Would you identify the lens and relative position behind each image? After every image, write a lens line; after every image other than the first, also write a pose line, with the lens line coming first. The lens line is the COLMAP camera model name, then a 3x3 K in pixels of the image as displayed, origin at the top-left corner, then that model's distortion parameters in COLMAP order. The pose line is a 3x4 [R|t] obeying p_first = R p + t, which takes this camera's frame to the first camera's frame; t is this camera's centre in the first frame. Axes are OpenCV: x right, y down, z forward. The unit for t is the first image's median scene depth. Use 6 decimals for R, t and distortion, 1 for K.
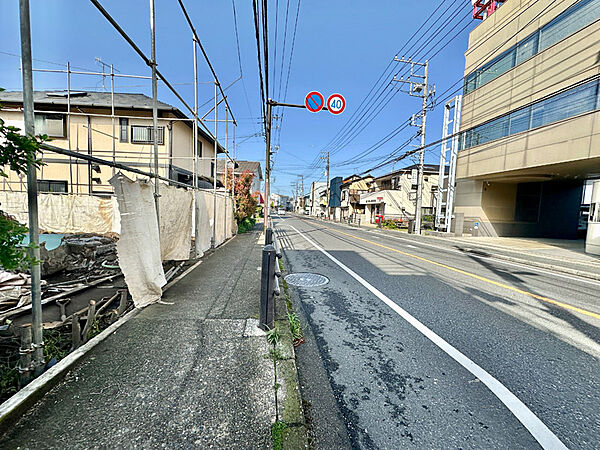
lens RADIAL K [[243.3, 0, 300.5], [0, 243.3, 226.8], [0, 0, 1]] dist [0.000272, 0.000021]
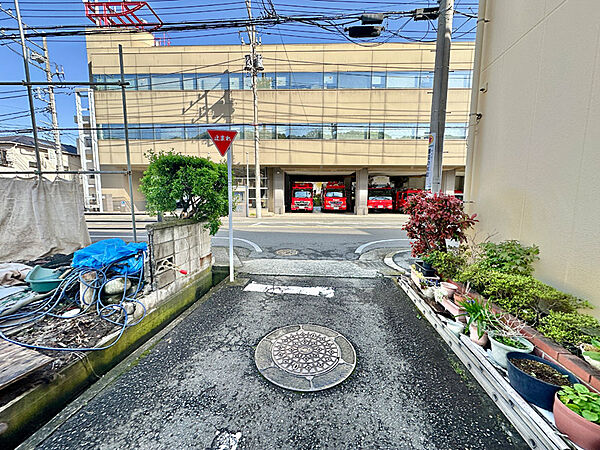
lens RADIAL K [[243.3, 0, 302.0], [0, 243.3, 223.9], [0, 0, 1]] dist [0.000272, 0.000021]
pose [[0.173004, -0.125529, 0.976889, -0.336886], [0.064110, 0.991177, 0.116011, 0.007906], [-0.982832, 0.042558, 0.179526, -0.123014]]
